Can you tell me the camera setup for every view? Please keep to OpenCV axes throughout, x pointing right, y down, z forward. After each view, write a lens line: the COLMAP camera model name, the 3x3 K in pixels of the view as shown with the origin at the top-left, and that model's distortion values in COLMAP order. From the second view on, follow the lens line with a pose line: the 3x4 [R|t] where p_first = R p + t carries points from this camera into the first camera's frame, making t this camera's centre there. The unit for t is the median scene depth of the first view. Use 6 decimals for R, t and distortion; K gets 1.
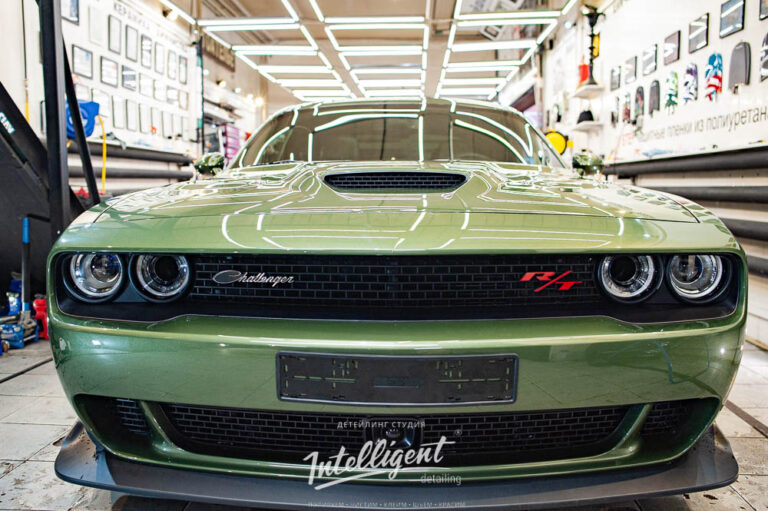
lens RADIAL K [[661.8, 0, 379.9], [0, 661.8, 254.2], [0, 0, 1]] dist [-0.066739, 0.048171]
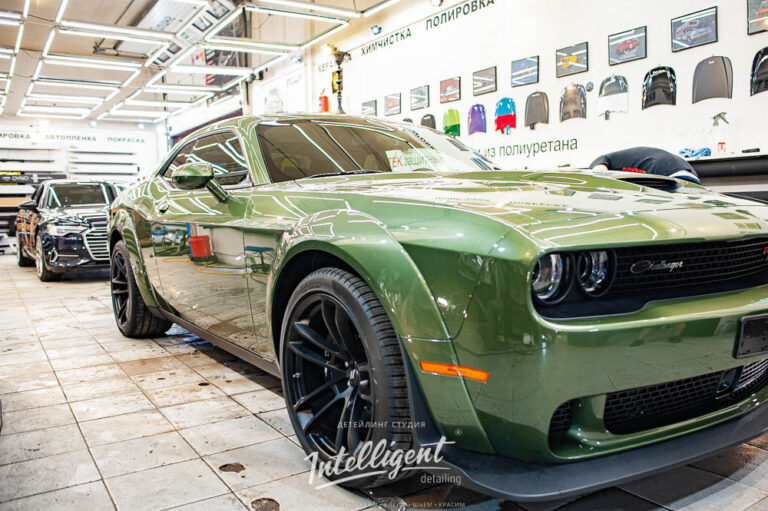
lens RADIAL K [[625.6, 0, 380.9], [0, 625.6, 253.9], [0, 0, 1]] dist [-0.067272, 0.047826]
pose [[0.800906, -0.060255, 0.595751, -0.571383], [0.079796, 0.996790, -0.006458, -0.007485], [-0.593449, 0.052711, 0.803144, 0.195254]]
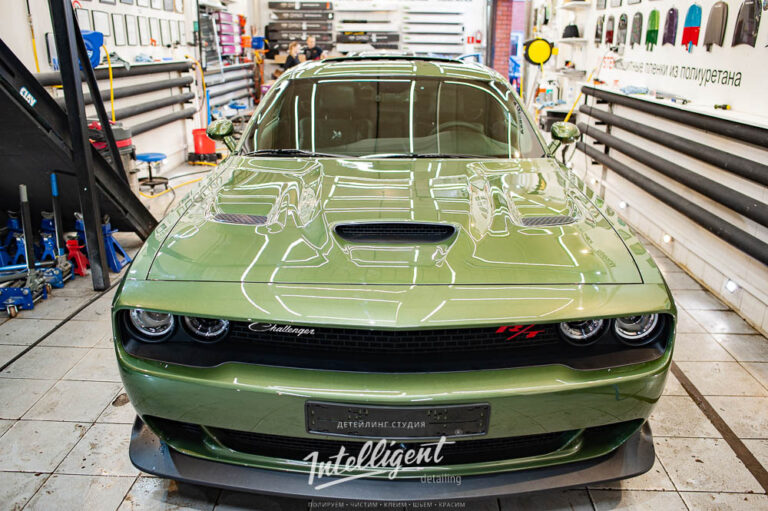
lens RADIAL K [[625.6, 0, 380.8], [0, 625.6, 256.5], [0, 0, 1]] dist [-0.067272, 0.047826]
pose [[0.999834, -0.002089, 0.018107, -0.012096], [-0.002064, 0.974048, 0.226334, -0.169740], [-0.018110, -0.226333, 0.973882, -0.055196]]
